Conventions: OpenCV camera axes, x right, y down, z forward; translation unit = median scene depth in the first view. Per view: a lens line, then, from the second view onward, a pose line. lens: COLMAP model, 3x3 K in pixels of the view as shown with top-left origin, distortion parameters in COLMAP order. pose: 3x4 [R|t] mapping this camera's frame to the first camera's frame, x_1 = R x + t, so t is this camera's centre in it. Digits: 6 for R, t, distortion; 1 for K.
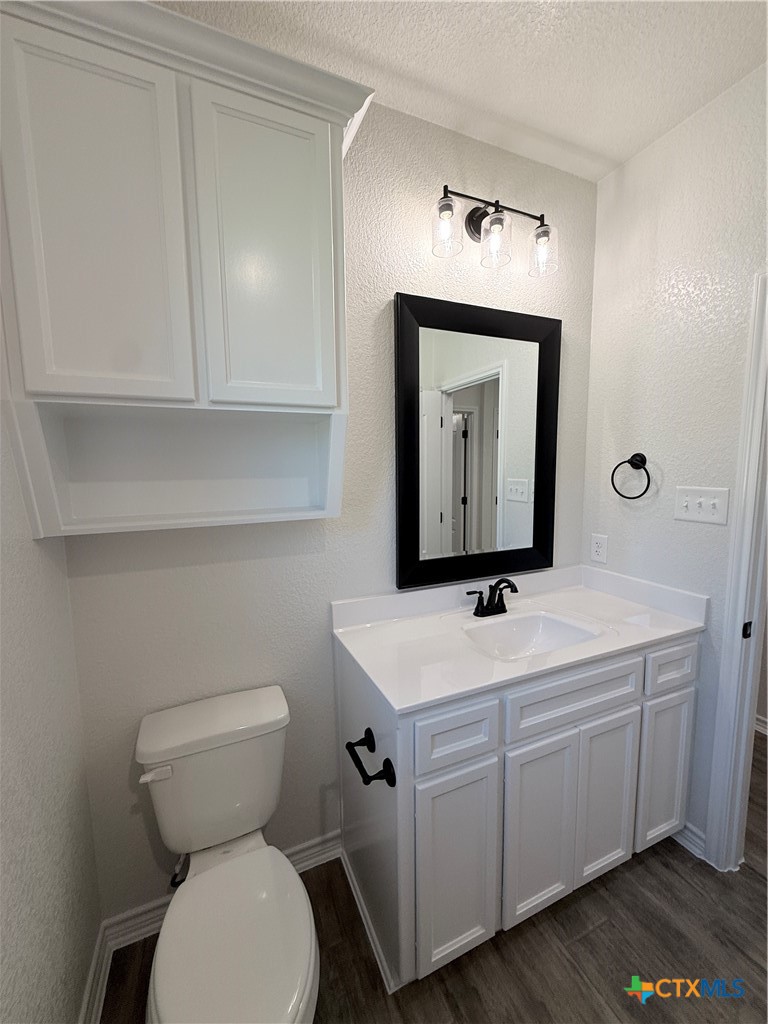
lens RADIAL K [[407.9, 0, 384.0], [0, 407.9, 512.0], [0, 0, 1]] dist [-0.001776, -0.000094]
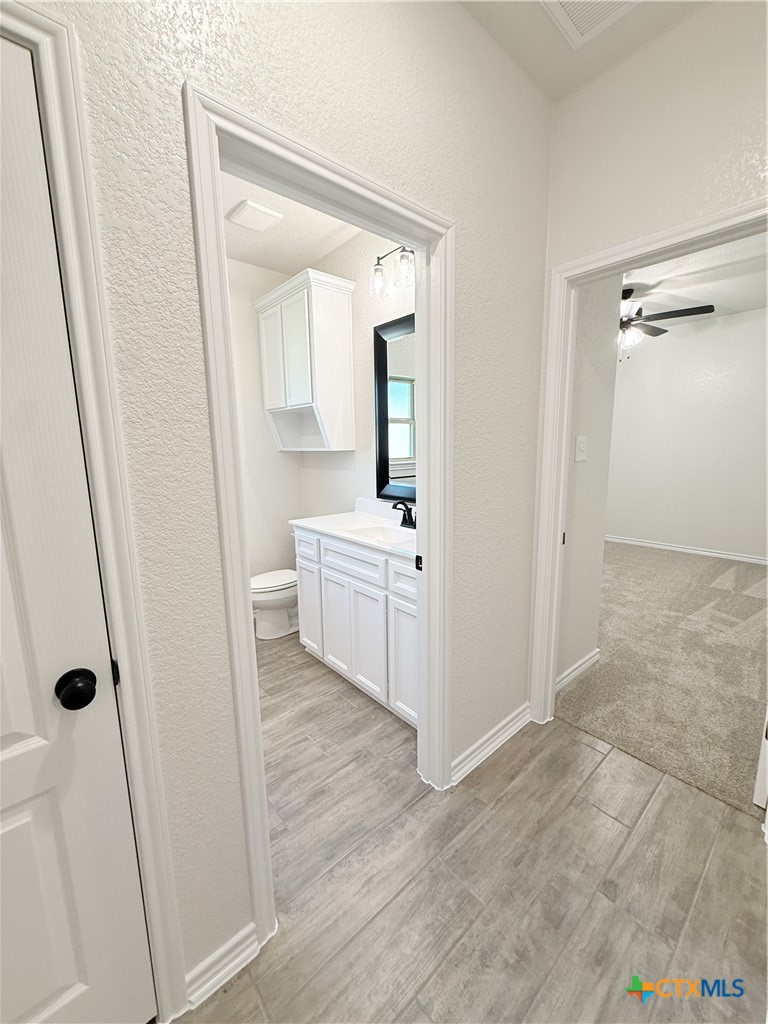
lens RADIAL K [[407.9, 0, 384.0], [0, 407.9, 512.0], [0, 0, 1]] dist [-0.001776, -0.000094]
pose [[0.299529, 0.166292, -0.939483, 1.634455], [-0.098939, 0.984798, 0.142769, -0.002327], [0.948943, 0.050188, 0.311429, 0.468633]]
